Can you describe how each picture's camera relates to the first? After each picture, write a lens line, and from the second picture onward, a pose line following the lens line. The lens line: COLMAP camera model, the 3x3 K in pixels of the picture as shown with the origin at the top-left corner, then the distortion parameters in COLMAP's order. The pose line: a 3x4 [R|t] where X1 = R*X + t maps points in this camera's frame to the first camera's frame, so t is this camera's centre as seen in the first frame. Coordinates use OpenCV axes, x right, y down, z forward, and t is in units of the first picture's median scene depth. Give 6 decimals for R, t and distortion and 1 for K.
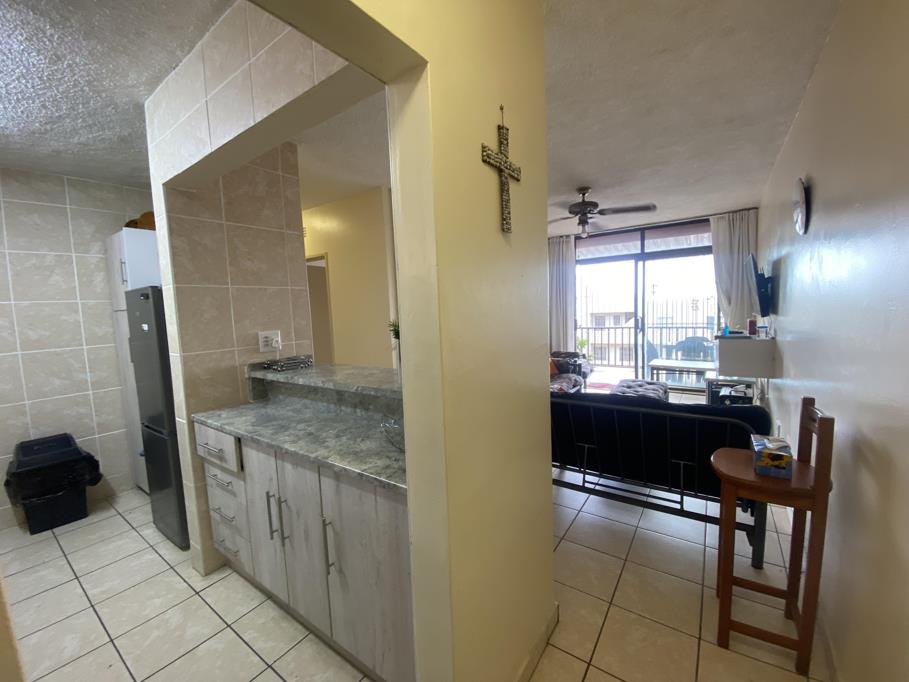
lens RADIAL K [[367.5, 0, 454.5], [0, 367.5, 341.0], [0, 0, 1]] dist [0.020049, -0.023418]
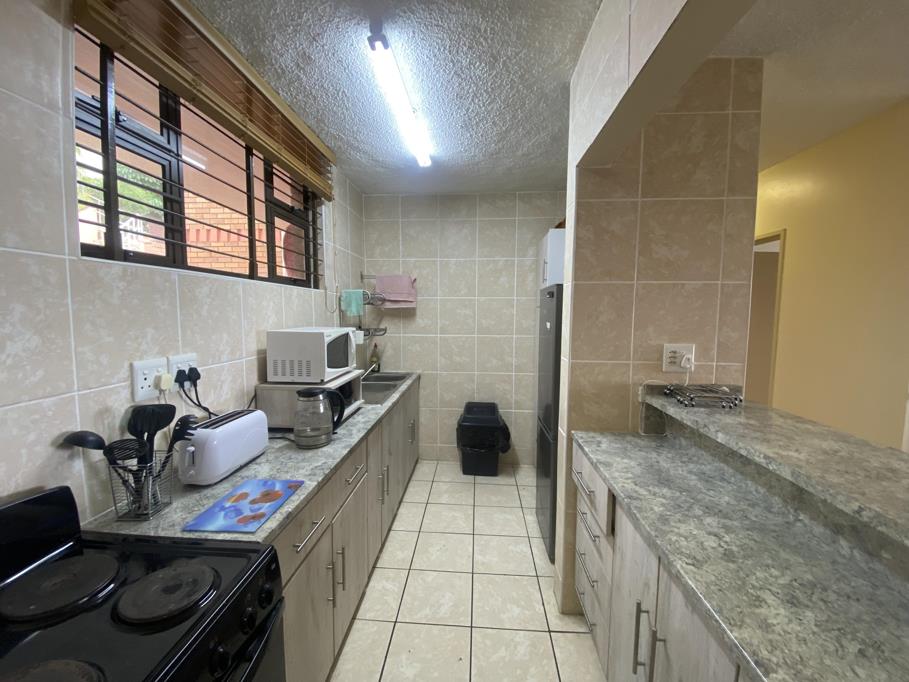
lens RADIAL K [[367.5, 0, 454.5], [0, 367.5, 341.0], [0, 0, 1]] dist [0.020049, -0.023418]
pose [[0.525773, 0.112904, -0.843099, -0.137388], [-0.106832, 0.992069, 0.066232, -0.035975], [0.843890, 0.055247, 0.533665, 0.266730]]
